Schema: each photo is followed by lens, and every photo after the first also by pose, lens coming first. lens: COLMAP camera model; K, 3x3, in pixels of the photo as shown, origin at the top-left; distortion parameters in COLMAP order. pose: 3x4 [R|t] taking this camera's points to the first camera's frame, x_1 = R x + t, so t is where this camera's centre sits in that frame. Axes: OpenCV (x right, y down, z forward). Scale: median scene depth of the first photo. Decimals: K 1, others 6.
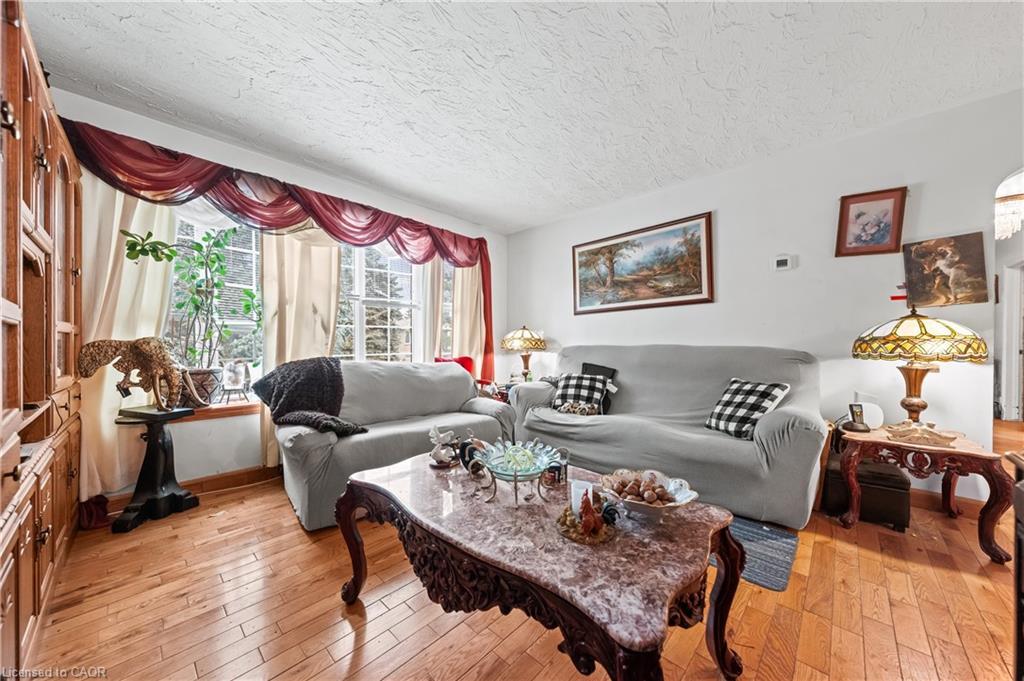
lens RADIAL K [[350.0, 0, 513.4], [0, 350.0, 341.4], [0, 0, 1]] dist [-0.000194, -0.000088]
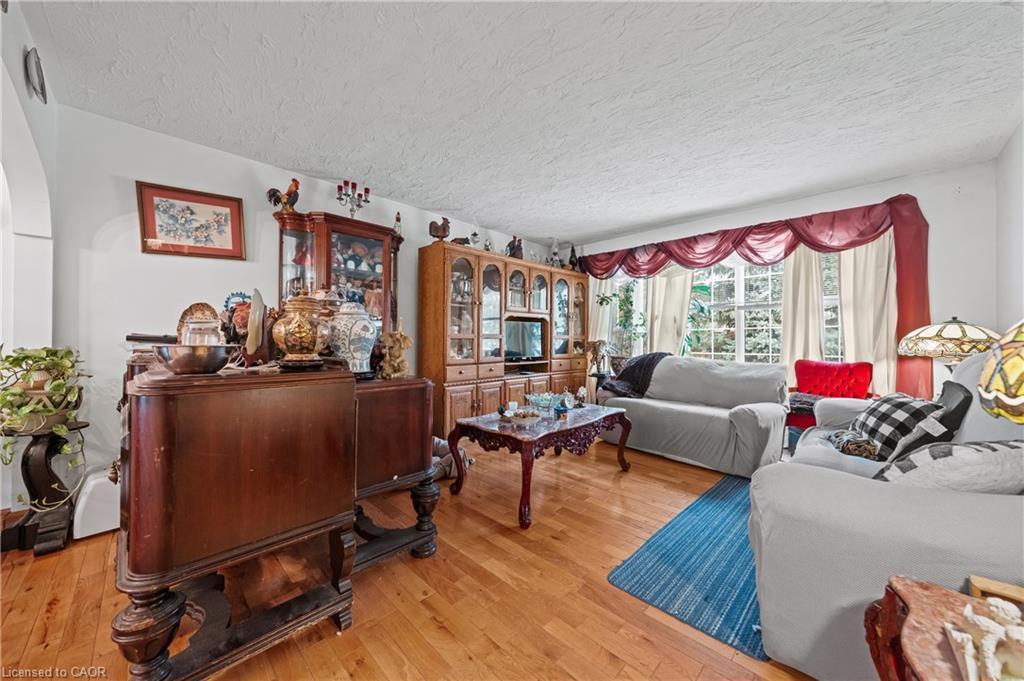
lens RADIAL K [[365.6, 0, 517.6], [0, 365.6, 338.8], [0, 0, 1]] dist [-0.000222, -0.000067]
pose [[-0.011354, -0.003828, -0.999928, 0.928374], [0.005586, 0.999977, -0.003891, -0.012082], [0.999920, -0.005630, -0.011332, 0.345448]]
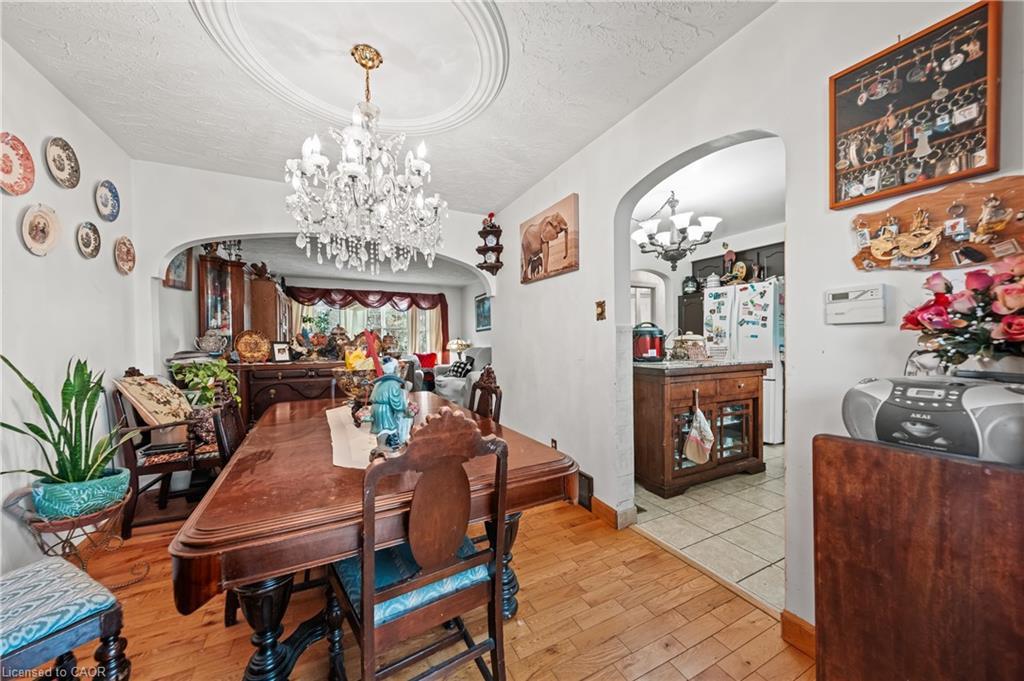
lens RADIAL K [[365.6, 0, 517.6], [0, 365.6, 338.8], [0, 0, 1]] dist [-0.000222, -0.000067]
pose [[0.949135, -0.009505, -0.314725, 1.387028], [0.011987, 0.999910, 0.005950, -0.062101], [0.314640, -0.009420, 0.949164, -1.191943]]
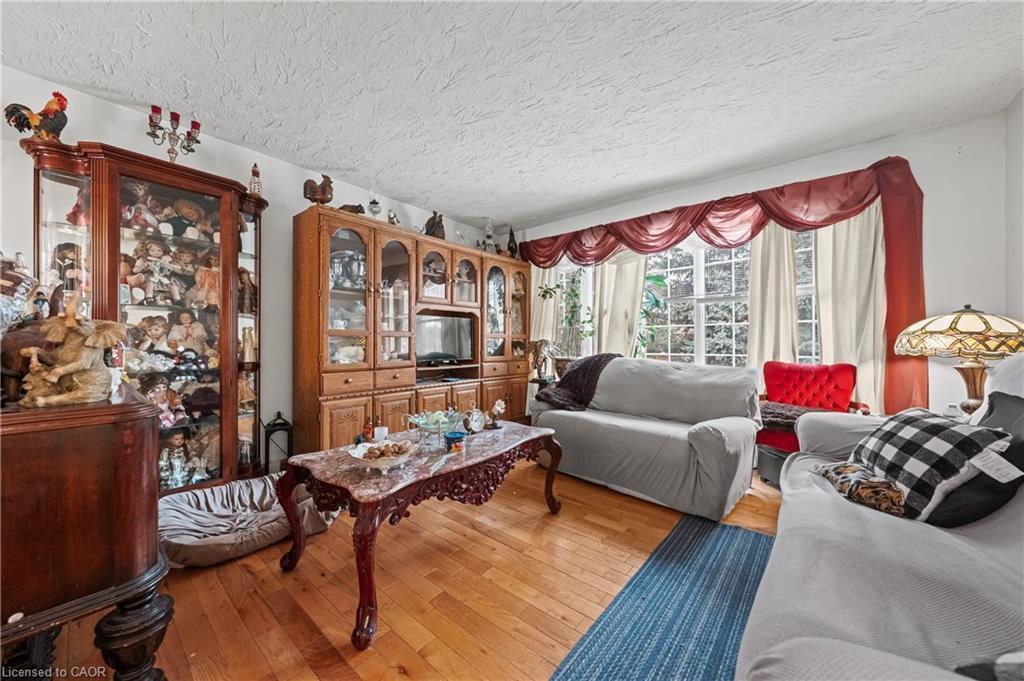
lens RADIAL K [[361.5, 0, 517.7], [0, 361.5, 341.6], [0, 0, 1]] dist [-0.000234, 0.000019]
pose [[0.074737, -0.003845, -0.997196, 0.646342], [0.008046, 0.999962, -0.003252, 0.001117], [0.997171, -0.007780, 0.074765, 0.502675]]
